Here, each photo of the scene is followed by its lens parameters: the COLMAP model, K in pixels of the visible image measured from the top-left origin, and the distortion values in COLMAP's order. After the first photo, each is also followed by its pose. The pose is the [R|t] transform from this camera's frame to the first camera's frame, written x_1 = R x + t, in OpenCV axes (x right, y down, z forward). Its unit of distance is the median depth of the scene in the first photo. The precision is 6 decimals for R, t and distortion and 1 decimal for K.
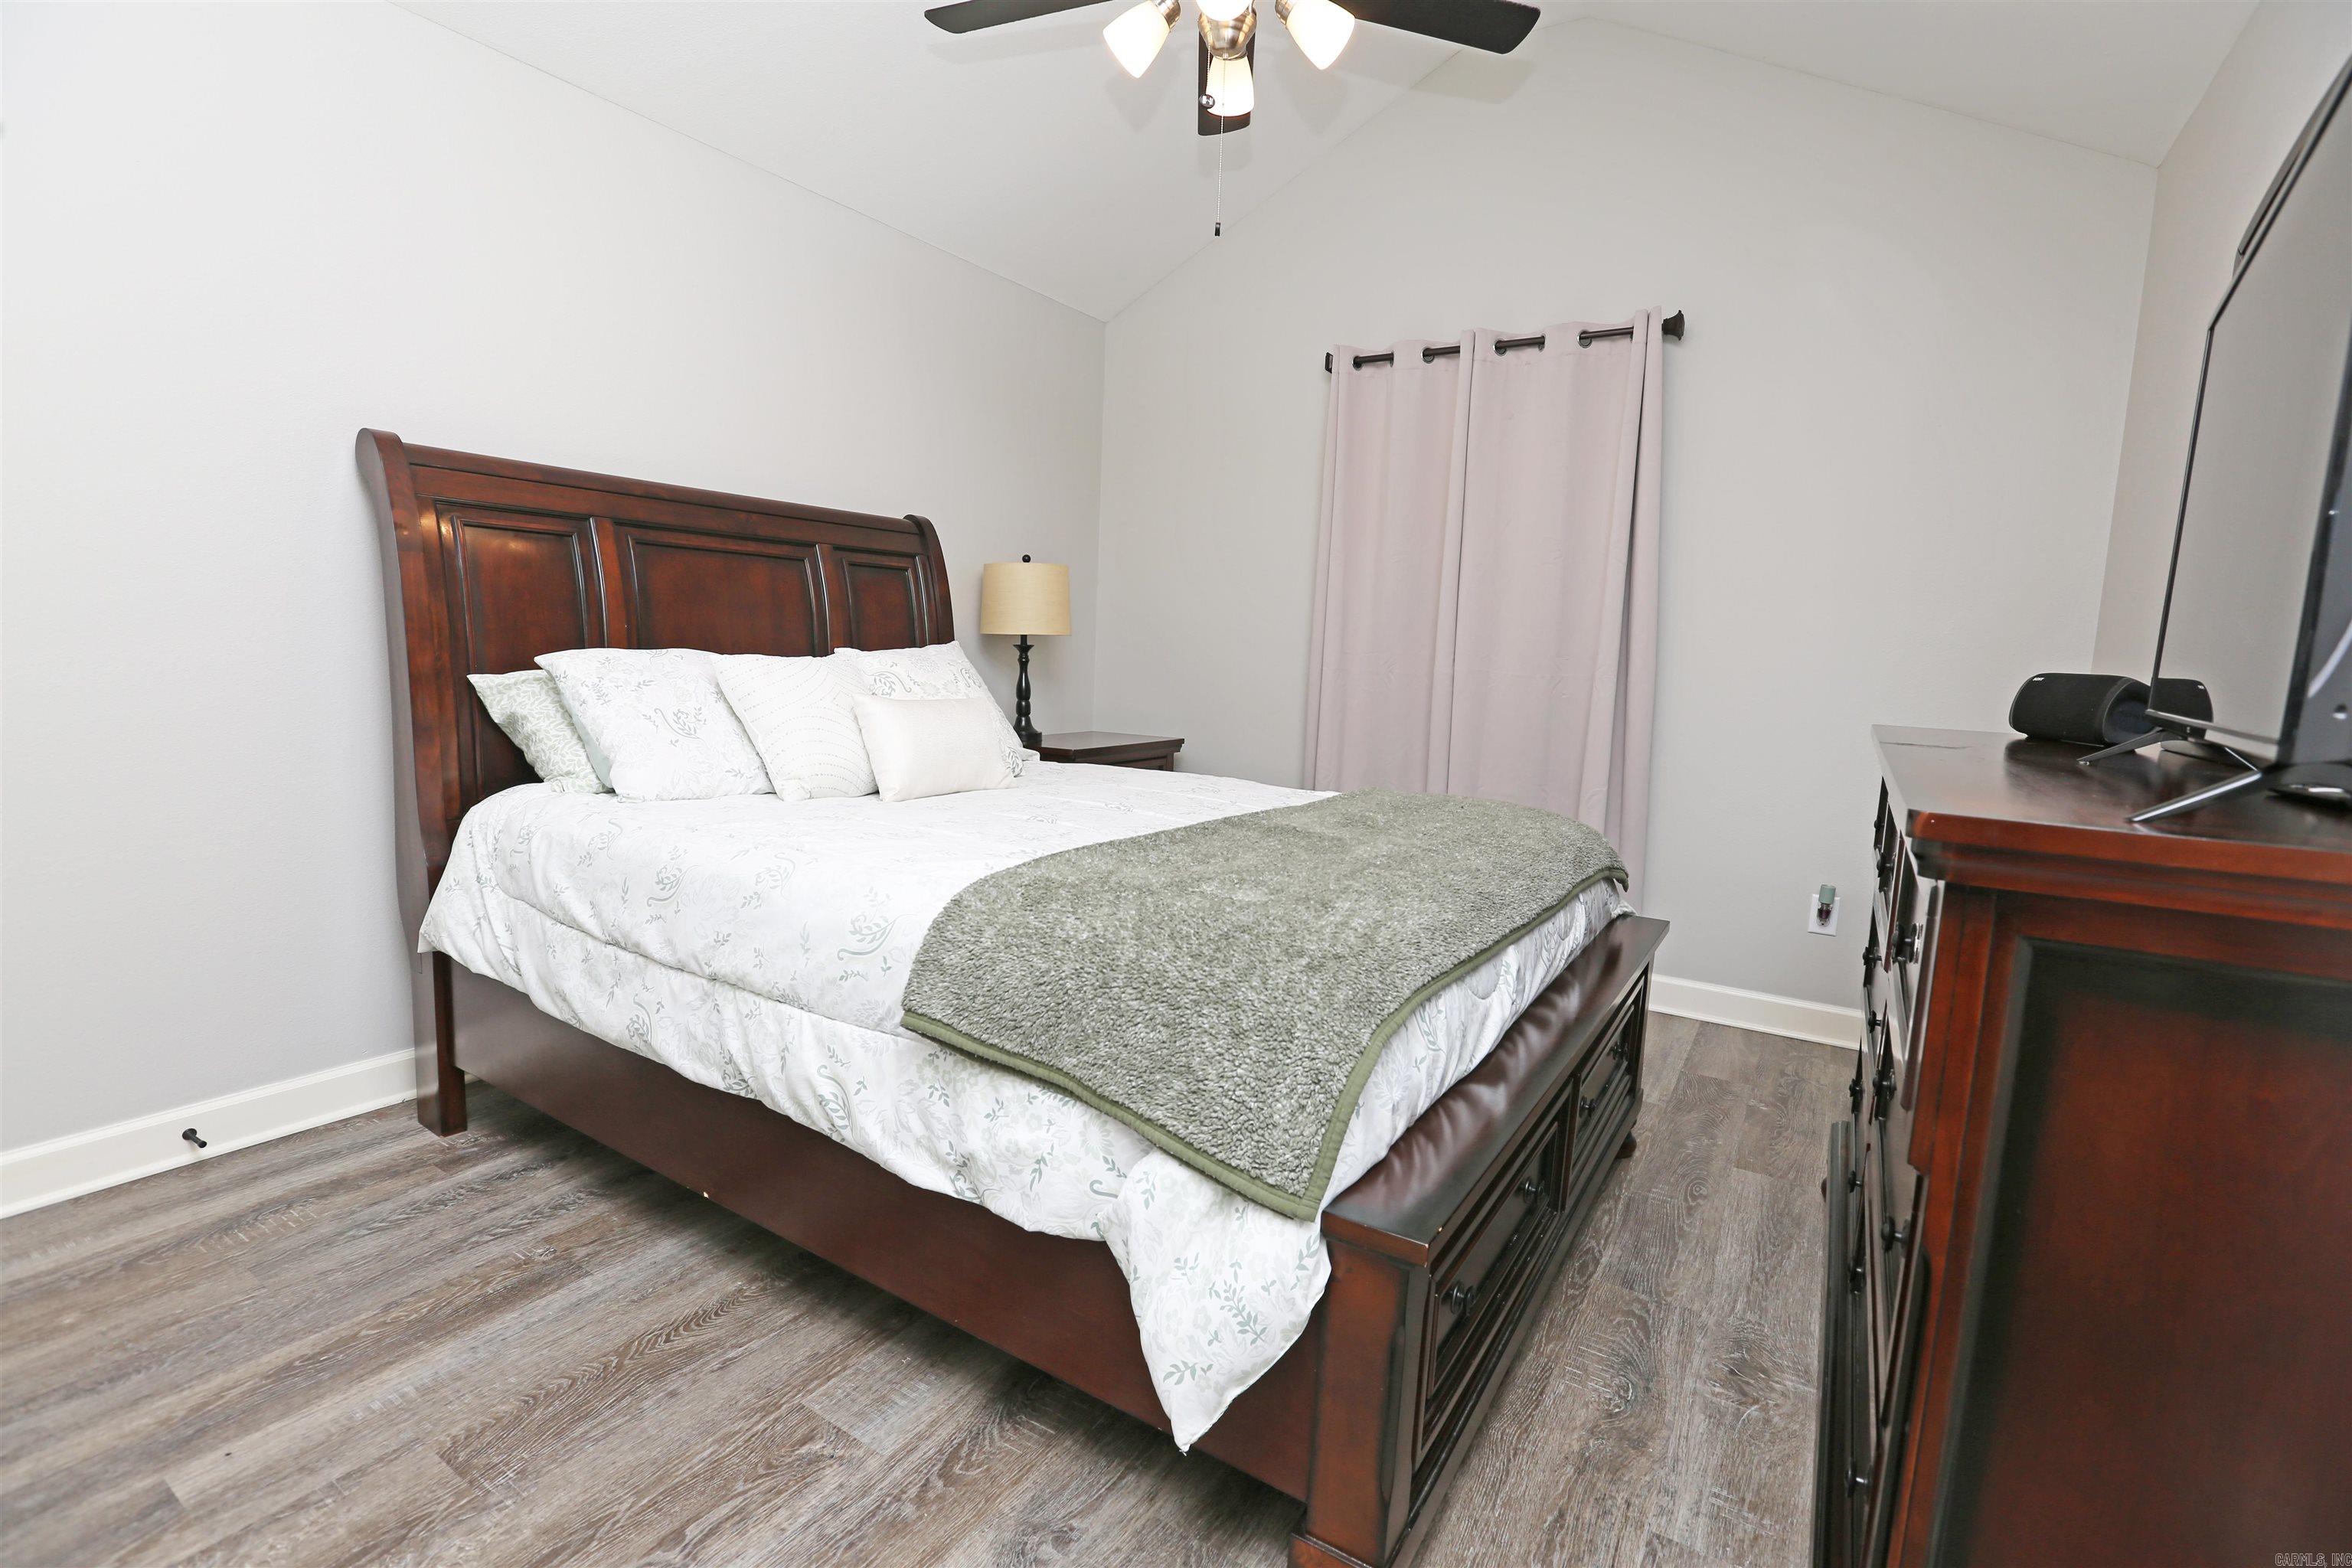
lens RADIAL K [[1060.6, 0, 1167.7], [0, 1060.6, 784.8], [0, 0, 1]] dist [-0.035055, -0.000021]
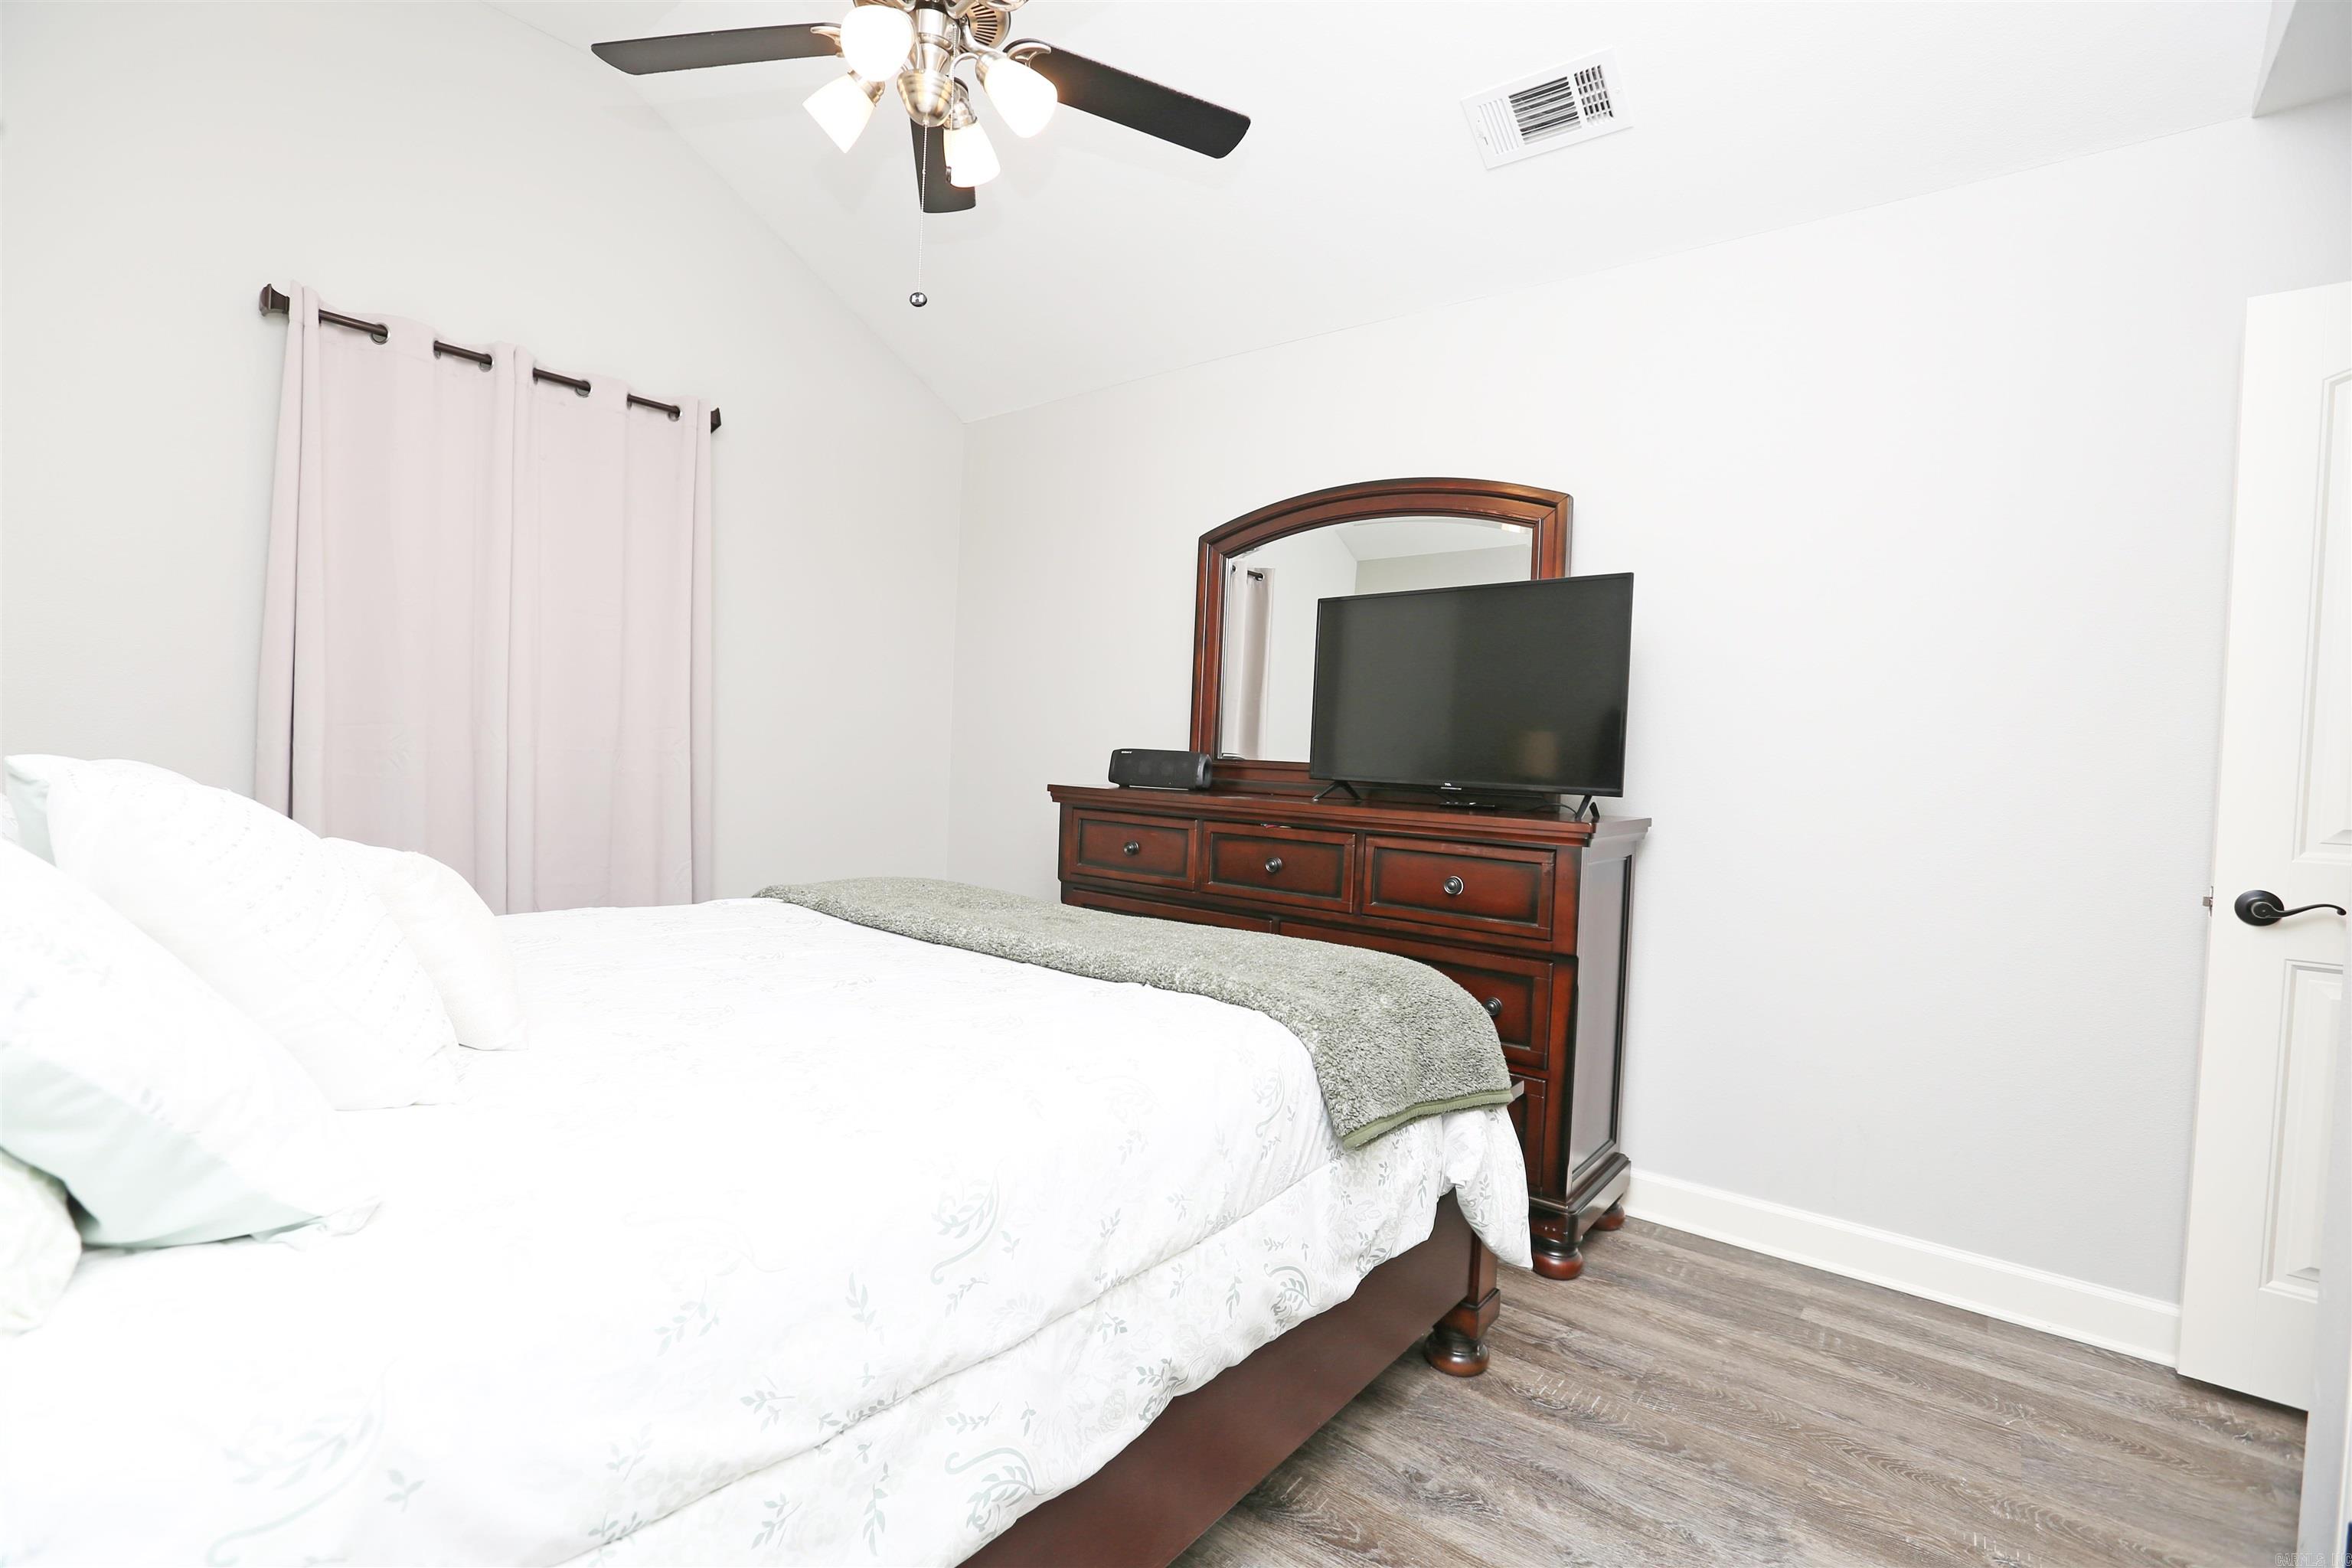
lens RADIAL K [[1060.6, 0, 1167.7], [0, 1060.6, 784.8], [0, 0, 1]] dist [-0.035055, -0.000021]
pose [[0.109392, -0.064593, 0.991898, -1.119338], [0.093661, 0.994116, 0.054408, -0.170855], [-0.989576, 0.086950, 0.114798, 0.911929]]
